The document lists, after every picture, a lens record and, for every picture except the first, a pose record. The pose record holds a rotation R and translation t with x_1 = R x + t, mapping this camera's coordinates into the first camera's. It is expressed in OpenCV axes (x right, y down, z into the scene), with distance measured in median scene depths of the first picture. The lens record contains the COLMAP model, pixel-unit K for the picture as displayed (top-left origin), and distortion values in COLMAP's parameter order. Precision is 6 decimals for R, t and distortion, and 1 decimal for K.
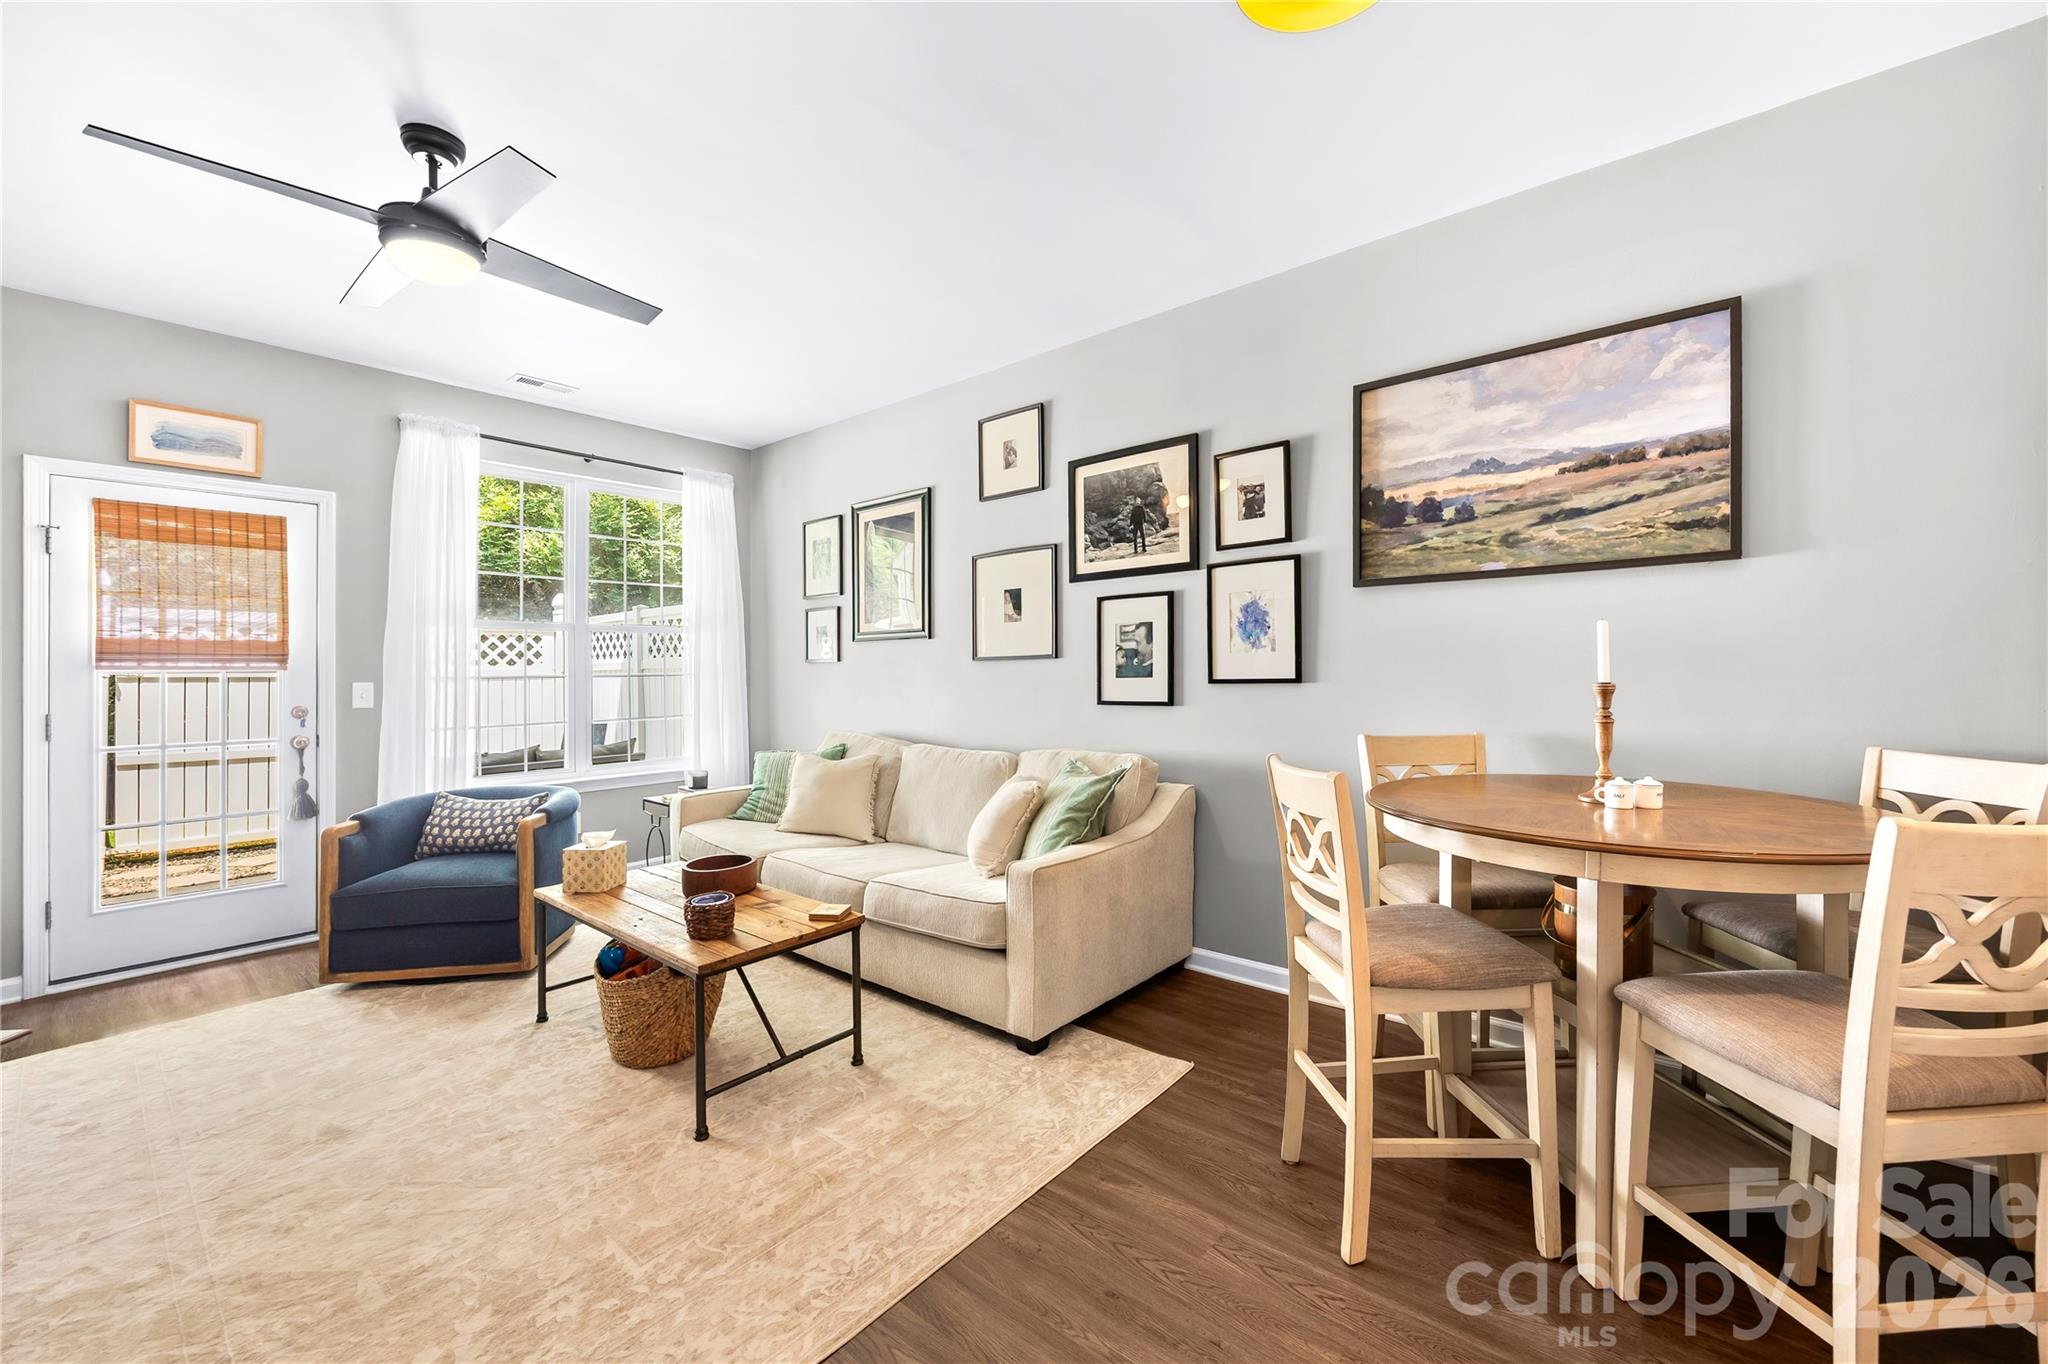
lens RADIAL K [[802.4, 0, 1024.8], [0, 802.4, 669.4], [0, 0, 1]] dist [-0.001990, -0.000736]
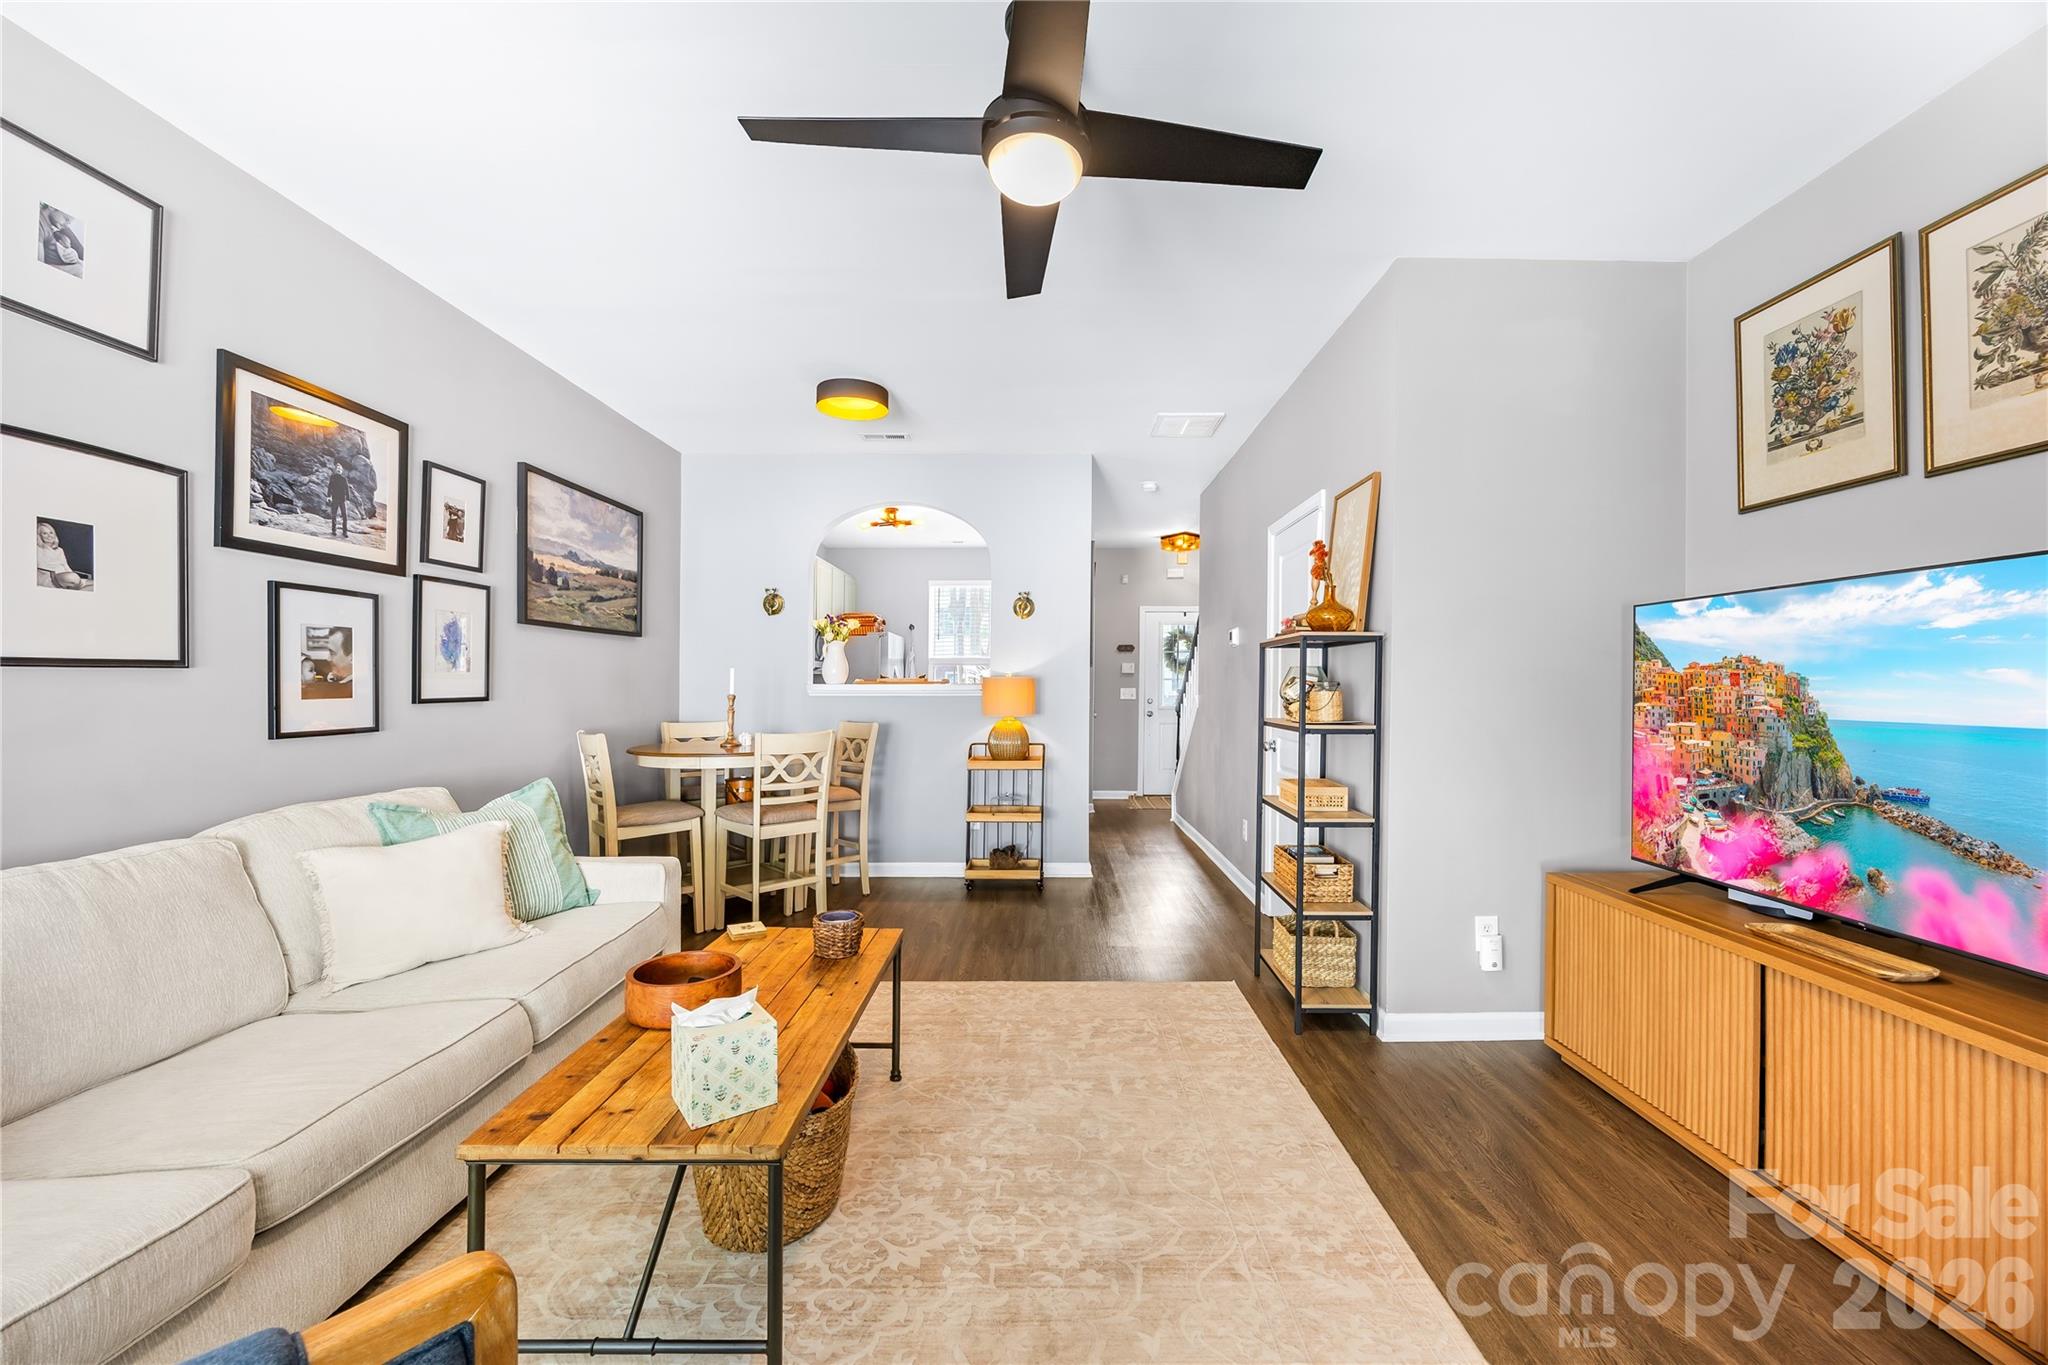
lens RADIAL K [[803.7, 0, 1029.2], [0, 803.7, 686.1], [0, 0, 1]] dist [-0.007465, 0.000505]
pose [[-0.640562, 0.009924, 0.767842, -0.946983], [0.006962, 0.999950, -0.007115, 0.009247], [-0.767875, 0.000788, -0.640600, 1.072788]]
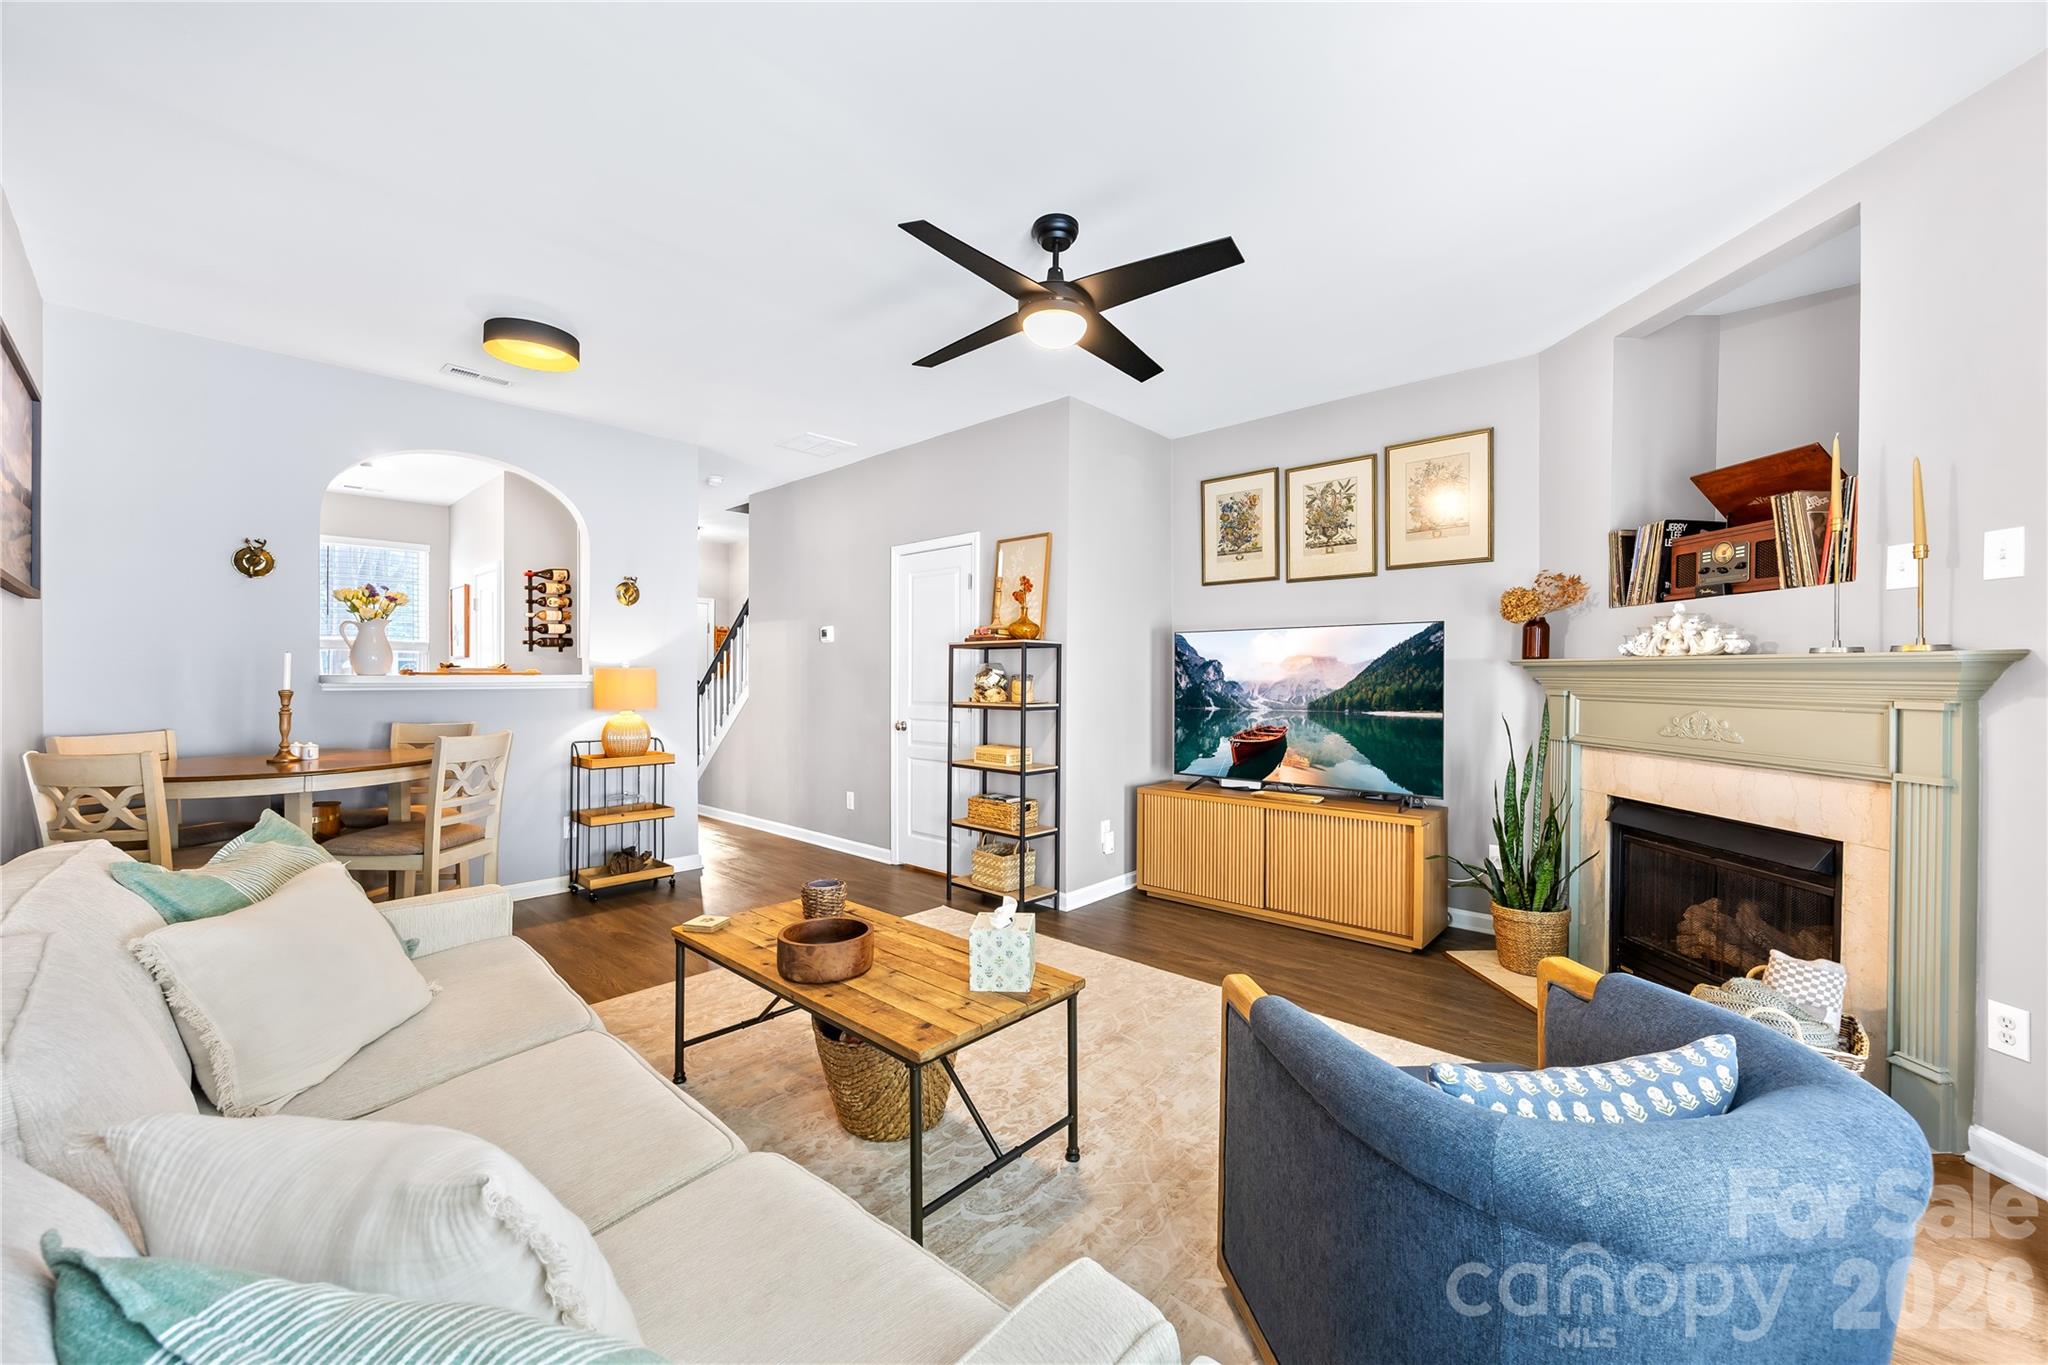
lens RADIAL K [[803.7, 0, 1057.0], [0, 803.7, 677.2], [0, 0, 1]] dist [-0.007465, 0.000505]
pose [[-0.999763, 0.010501, 0.019093, -0.538528], [0.010526, 0.999944, 0.001165, 0.004248], [-0.019080, 0.001365, -0.999817, 1.538931]]
